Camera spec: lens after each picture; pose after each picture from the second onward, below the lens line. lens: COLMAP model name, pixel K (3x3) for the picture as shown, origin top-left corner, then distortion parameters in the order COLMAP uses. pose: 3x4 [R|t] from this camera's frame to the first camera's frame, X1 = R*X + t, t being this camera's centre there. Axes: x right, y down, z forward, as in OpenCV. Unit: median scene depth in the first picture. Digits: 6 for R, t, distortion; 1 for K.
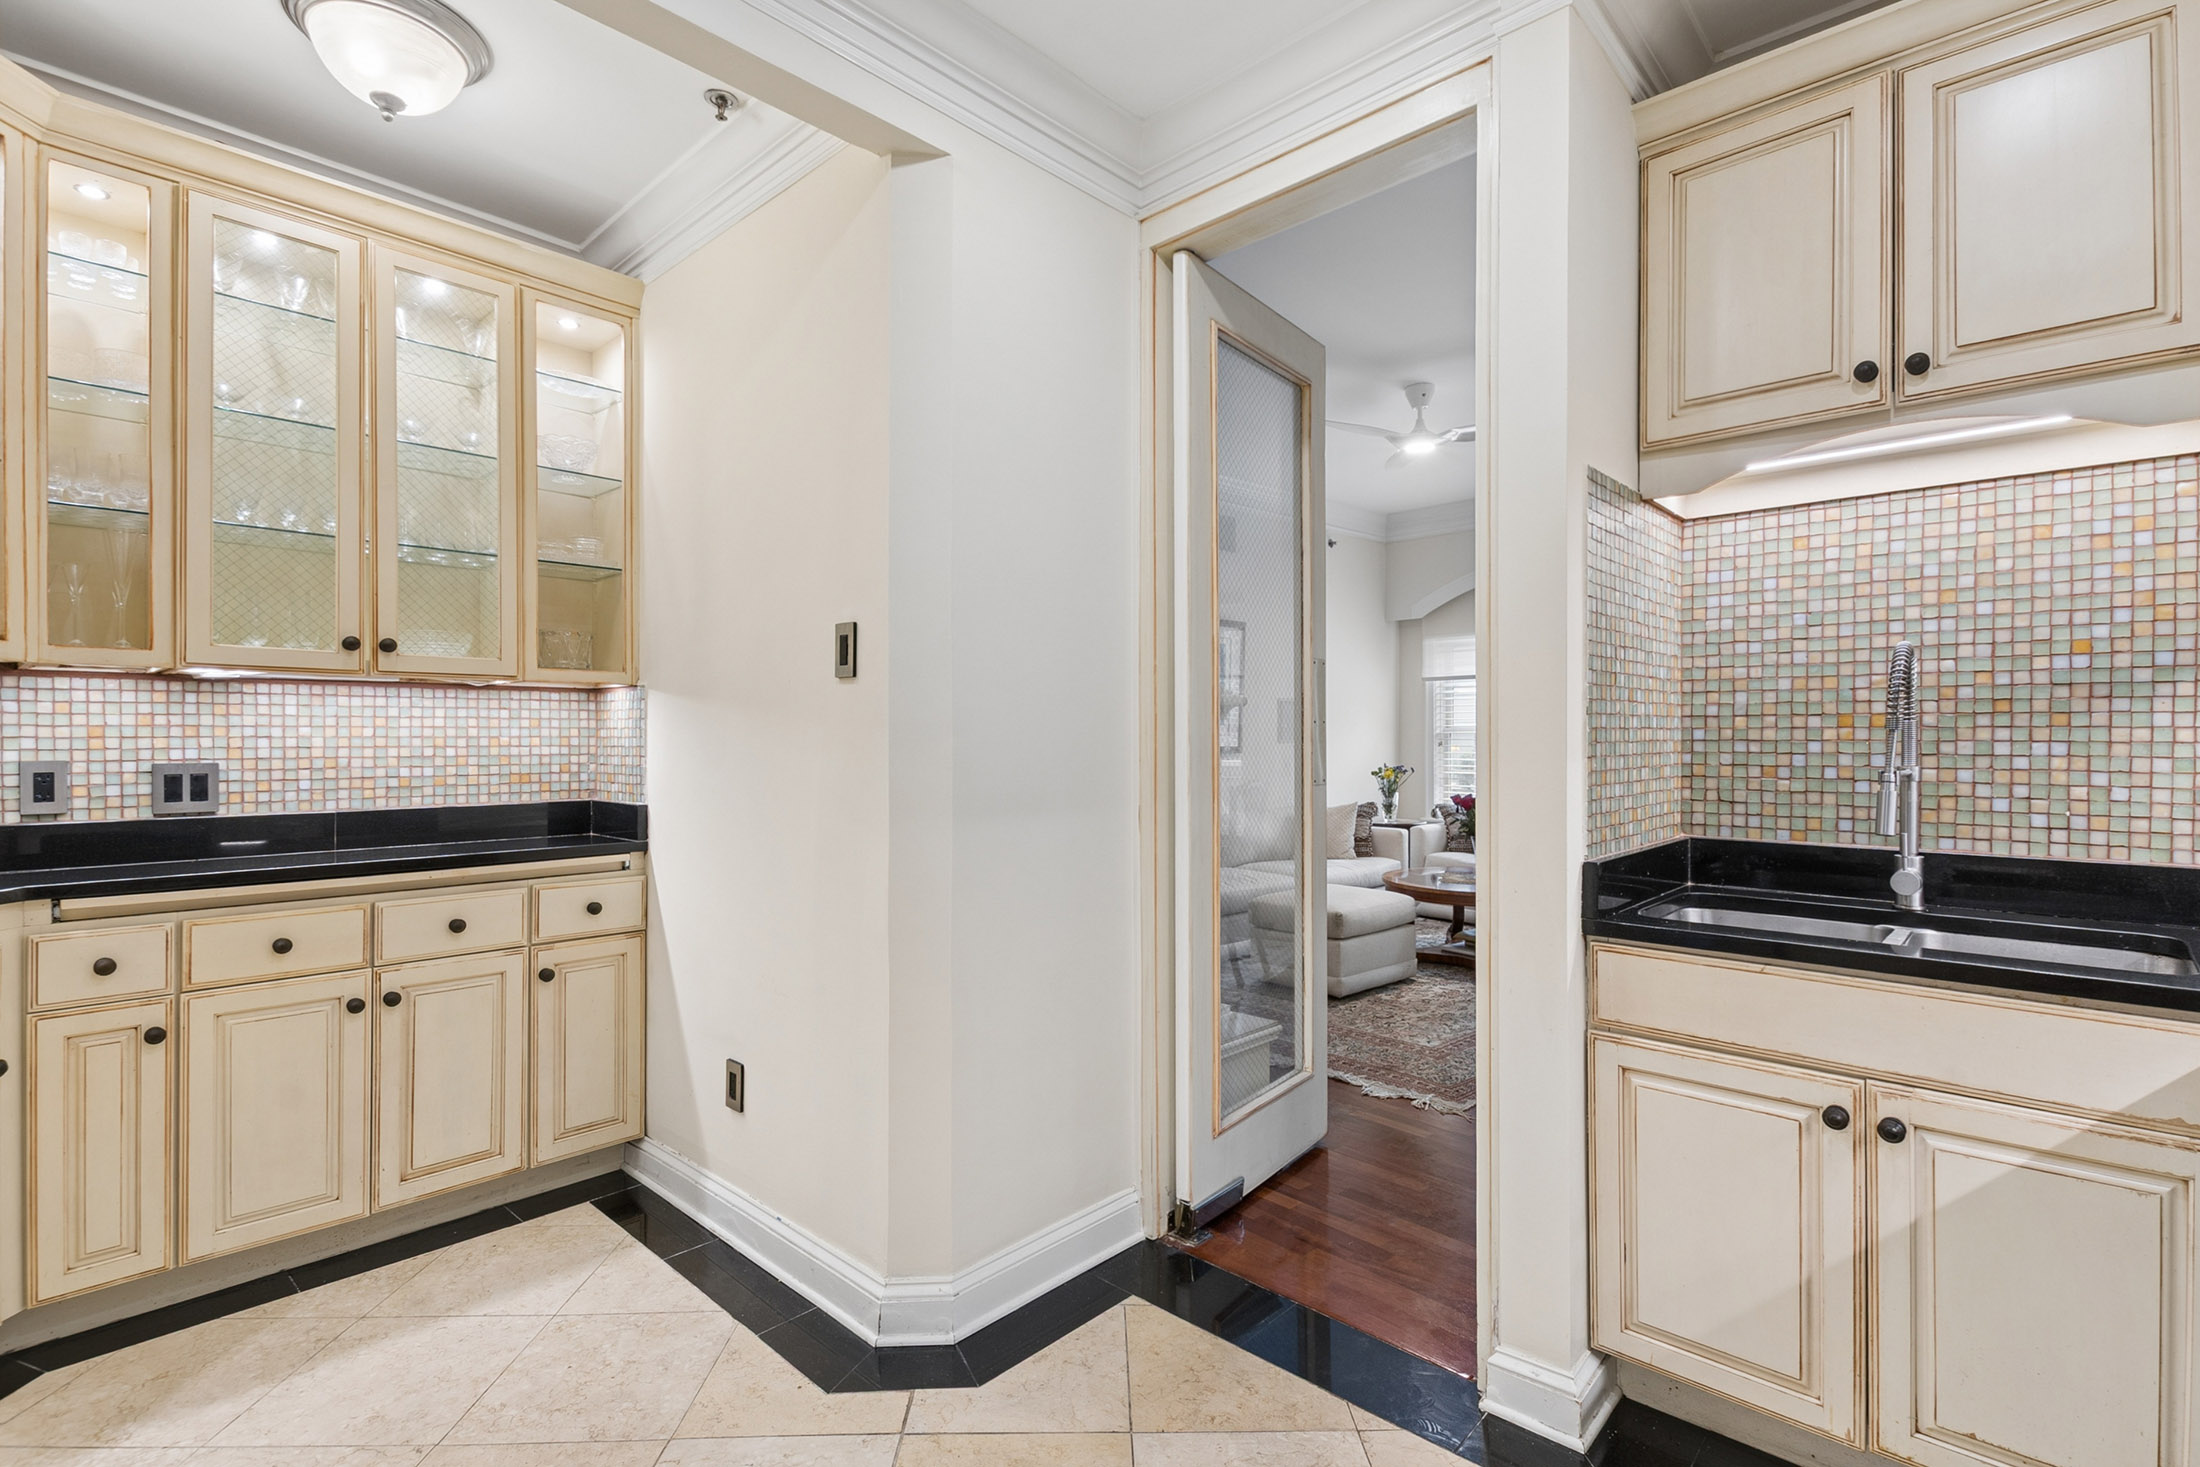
lens RADIAL K [[1044.9, 0, 1134.4], [0, 1044.9, 738.4], [0, 0, 1]] dist [0.016842, -0.007830]
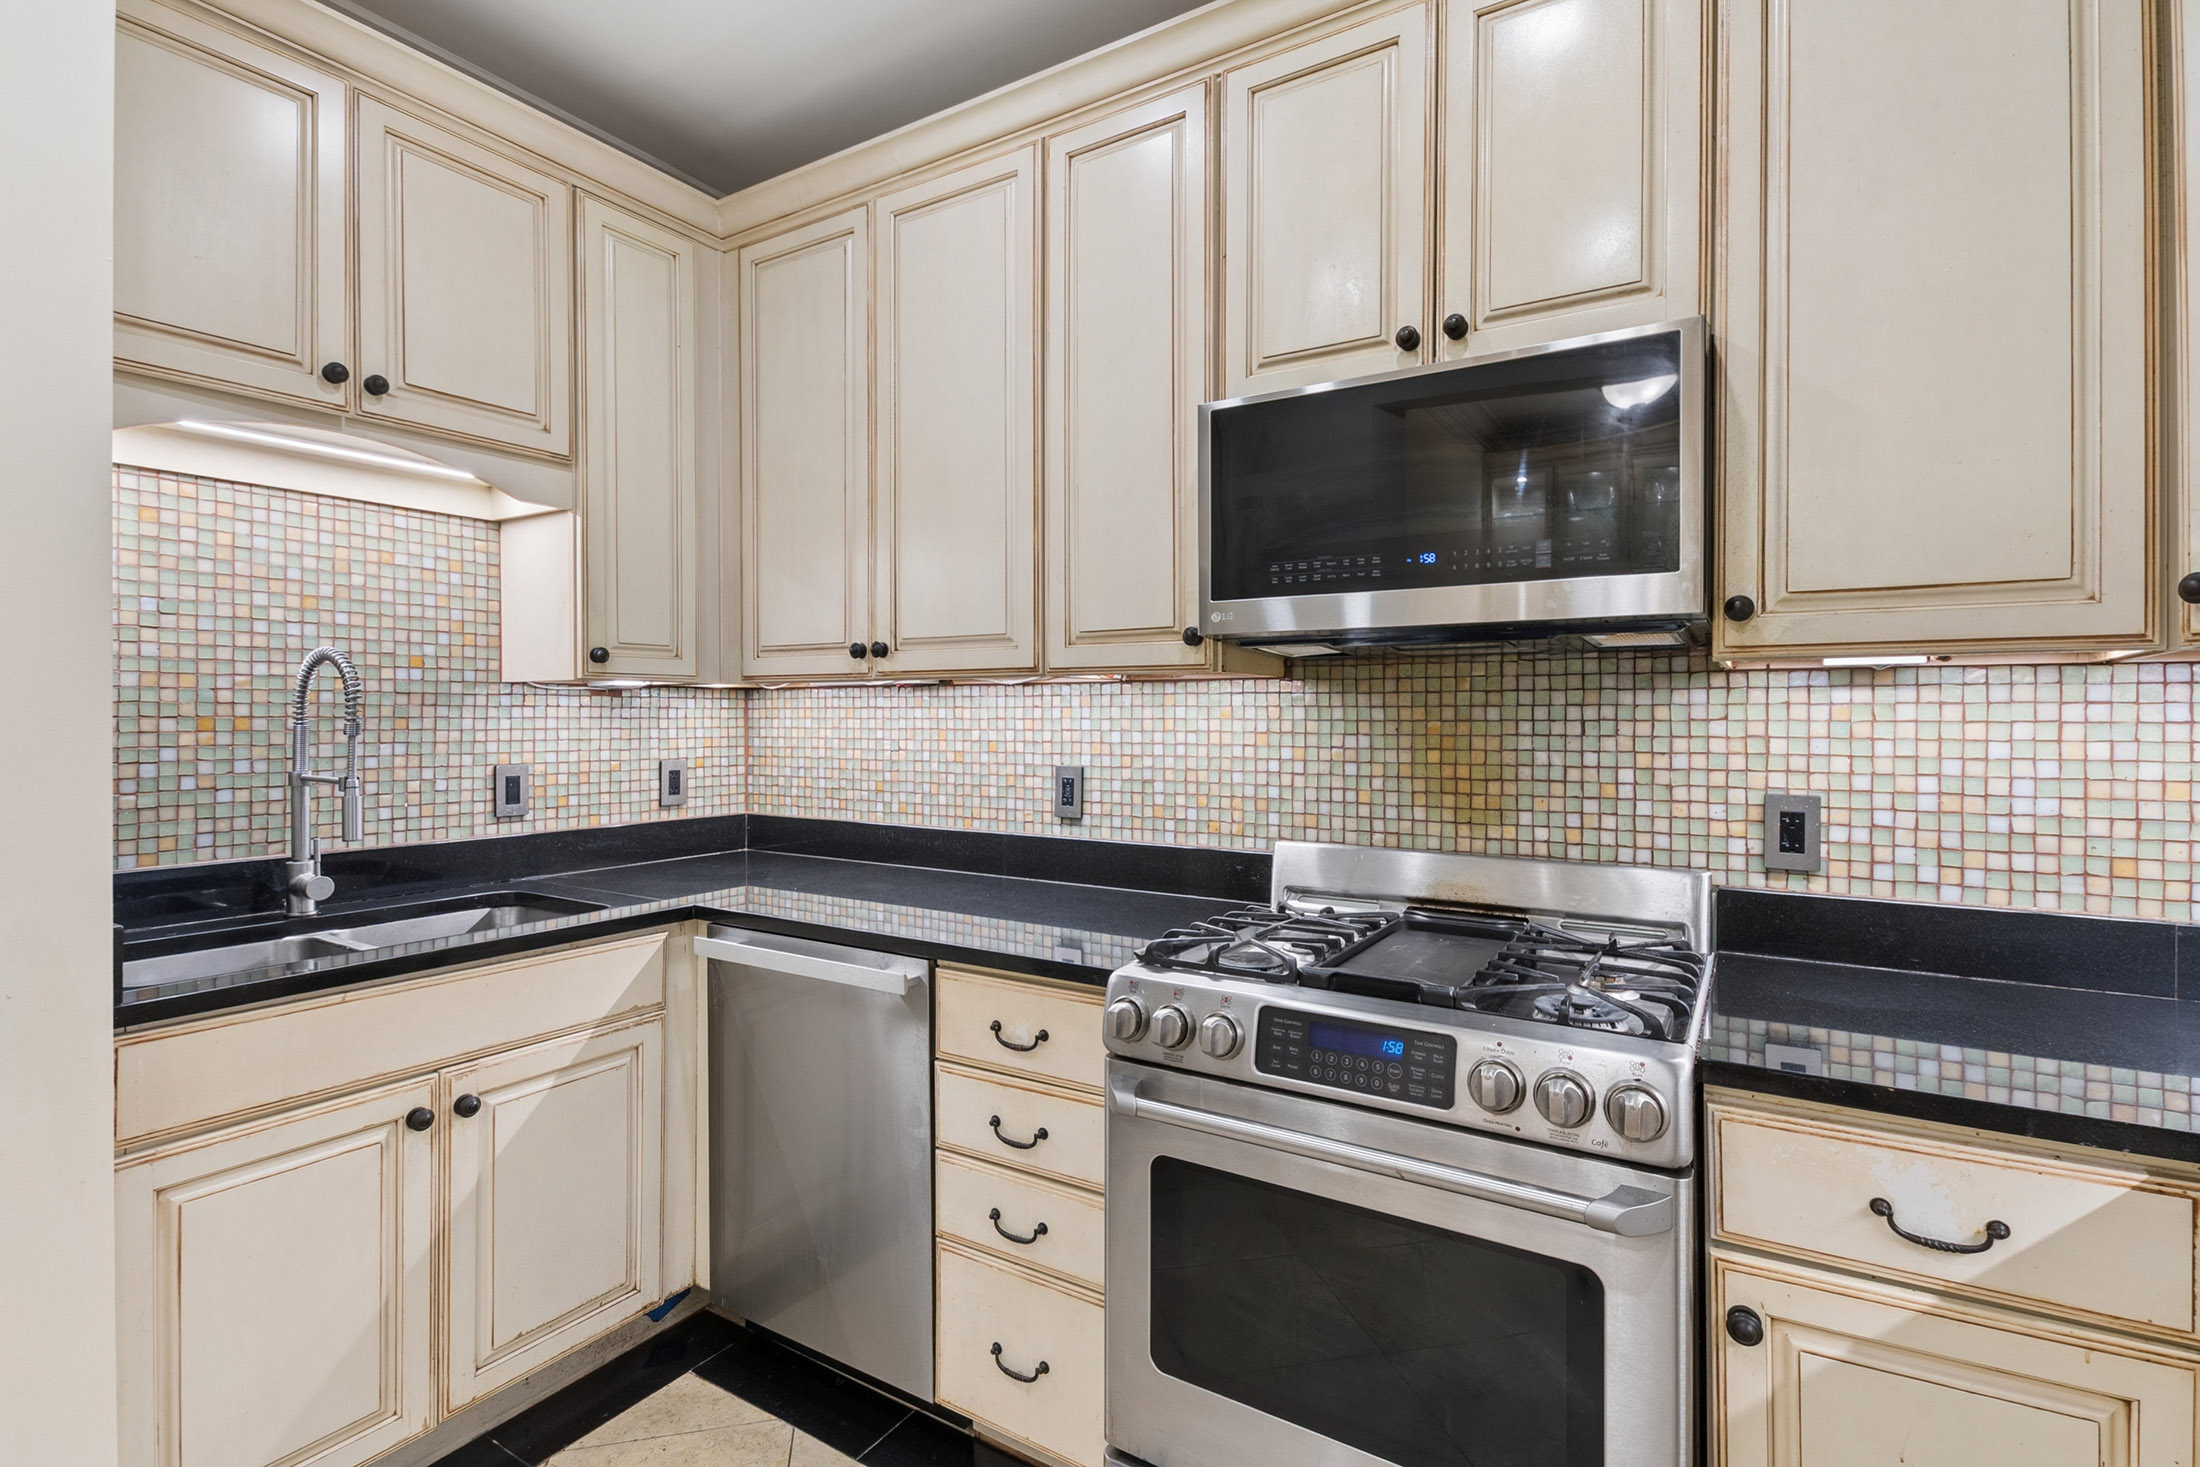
lens RADIAL K [[1044.9, 0, 1104.5], [0, 1044.9, 714.5], [0, 0, 1]] dist [0.016842, -0.007830]
pose [[-0.177788, 0.001698, 0.984067, -0.149723], [0.001874, 0.999997, -0.001387, -0.009605], [-0.984067, 0.001598, -0.177790, 0.173452]]
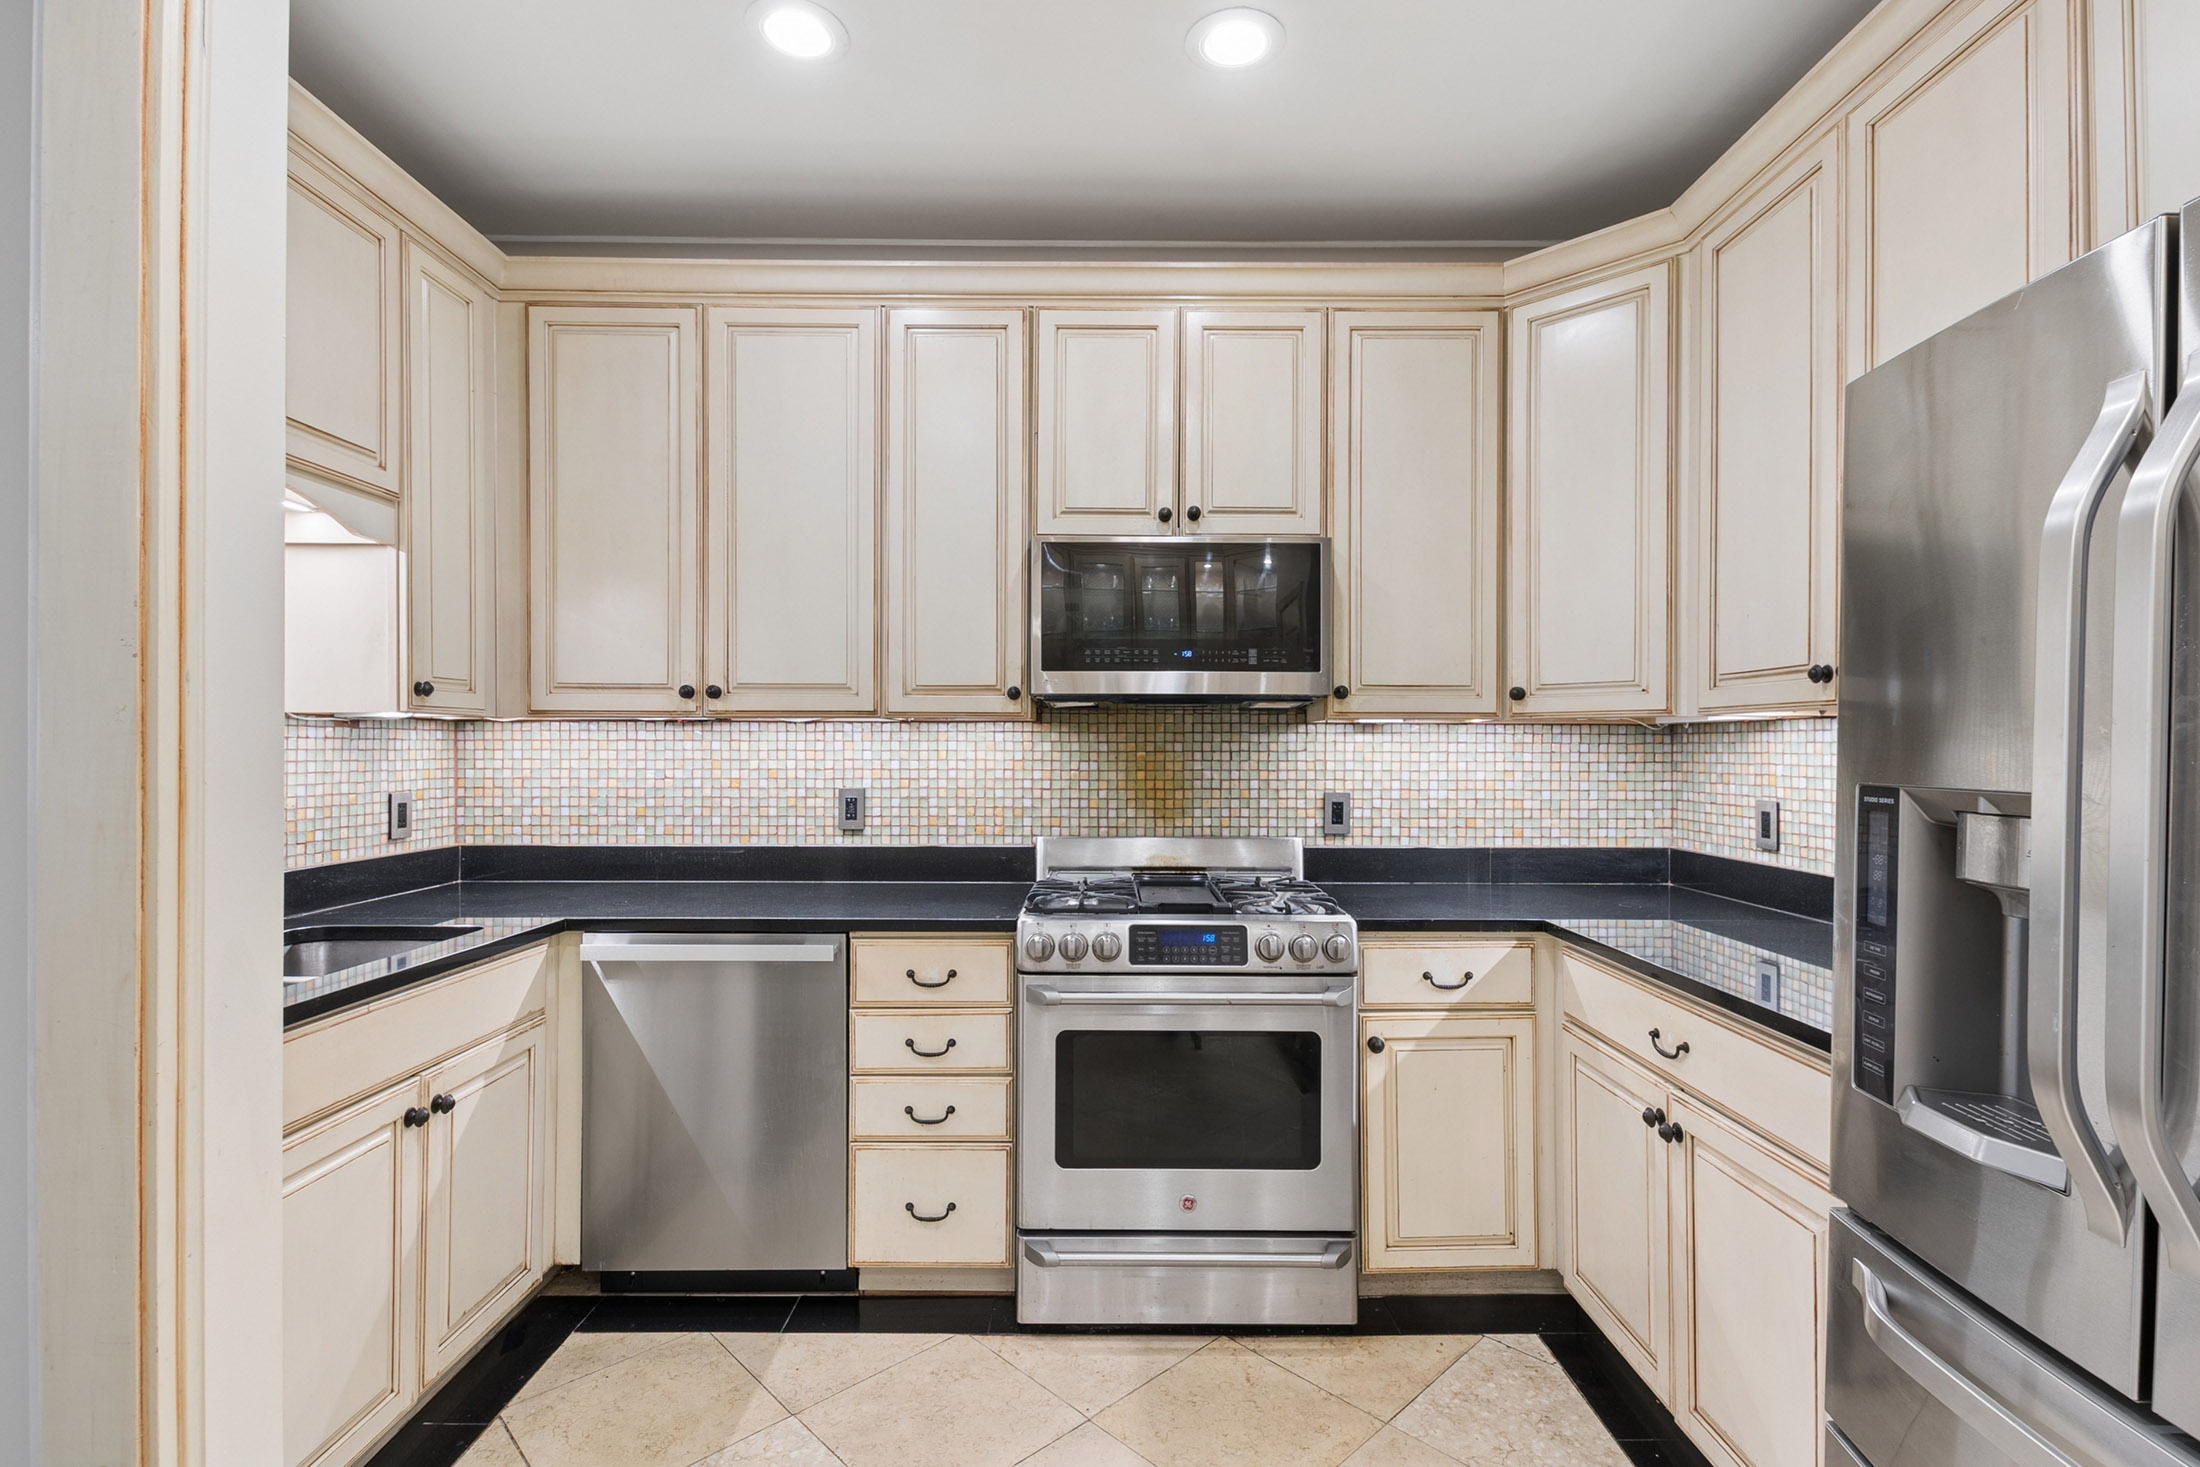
lens RADIAL K [[1044.9, 0, 1100.7], [0, 1044.9, 745.1], [0, 0, 1]] dist [0.016842, -0.007830]
pose [[-0.670940, -0.000156, 0.741512, -0.213070], [-0.000093, 1.000000, 0.000126, -0.011388], [-0.741512, 0.000016, -0.670940, 0.397744]]
